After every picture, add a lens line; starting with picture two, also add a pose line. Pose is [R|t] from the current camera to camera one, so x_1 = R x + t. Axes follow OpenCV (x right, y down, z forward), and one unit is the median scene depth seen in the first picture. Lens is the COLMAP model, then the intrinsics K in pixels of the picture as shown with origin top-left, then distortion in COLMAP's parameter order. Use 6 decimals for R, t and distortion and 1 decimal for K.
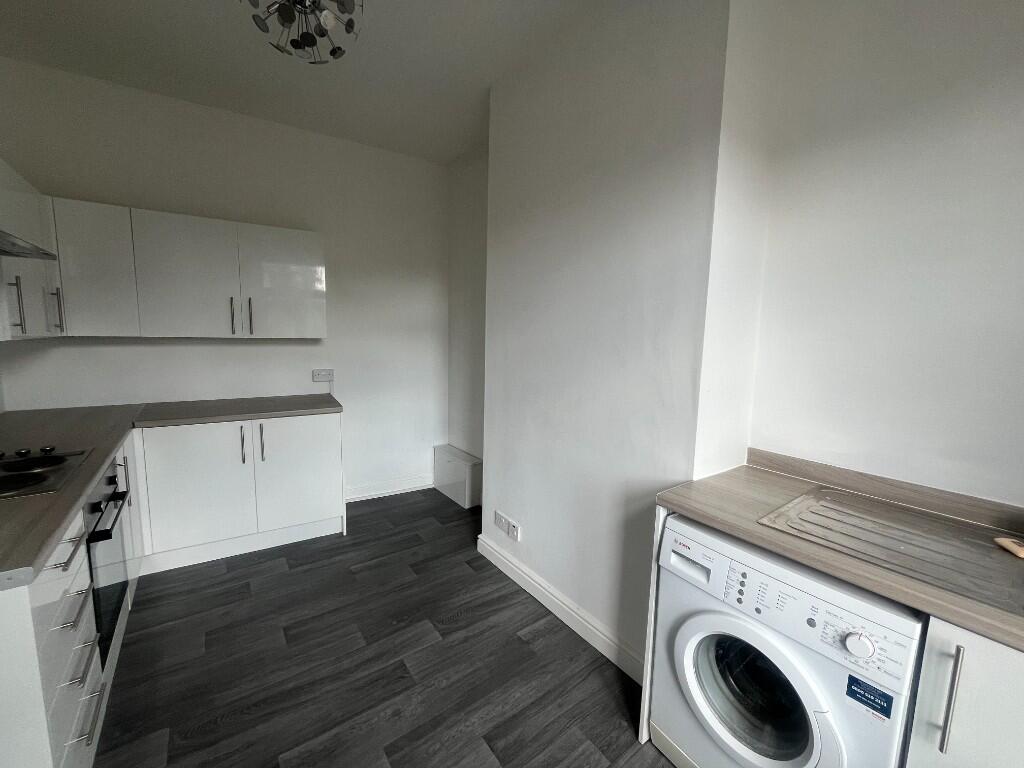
lens RADIAL K [[414.5, 0, 513.0], [0, 414.5, 381.0], [0, 0, 1]] dist [-0.002210, -0.000186]
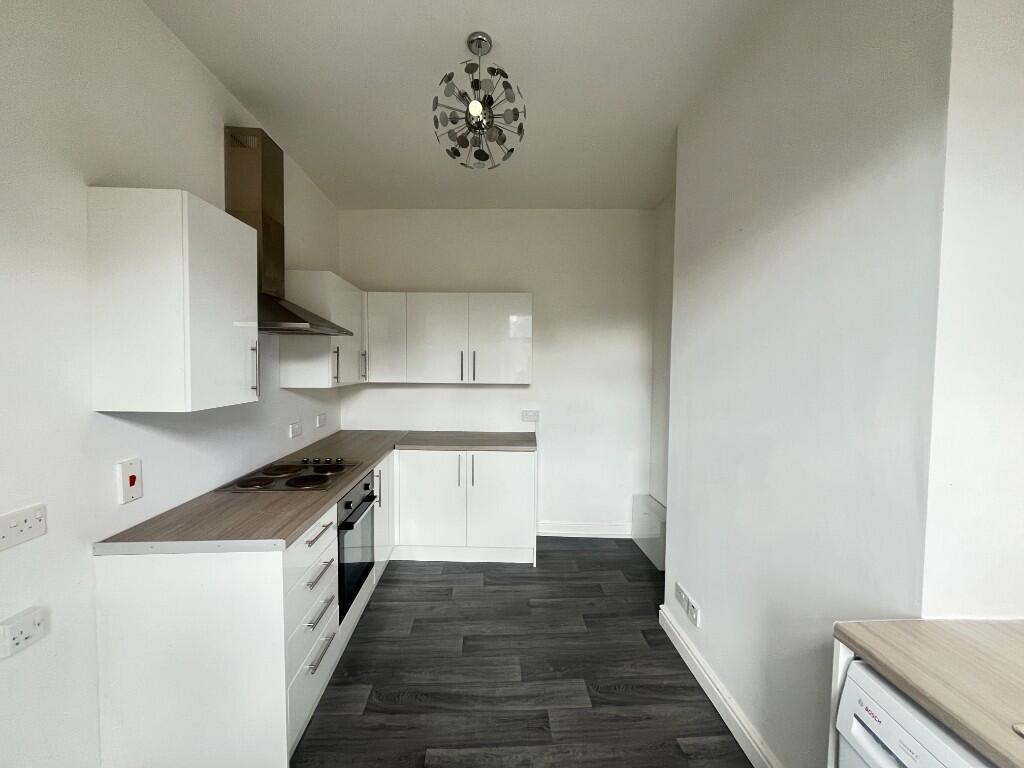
lens RADIAL K [[414.5, 0, 513.0], [0, 414.5, 381.0], [0, 0, 1]] dist [-0.002210, -0.000186]
pose [[0.835248, 0.008121, -0.549813, 0.182789], [-0.055849, 0.995973, -0.070132, -0.039338], [0.547029, 0.089284, 0.832338, 0.046781]]
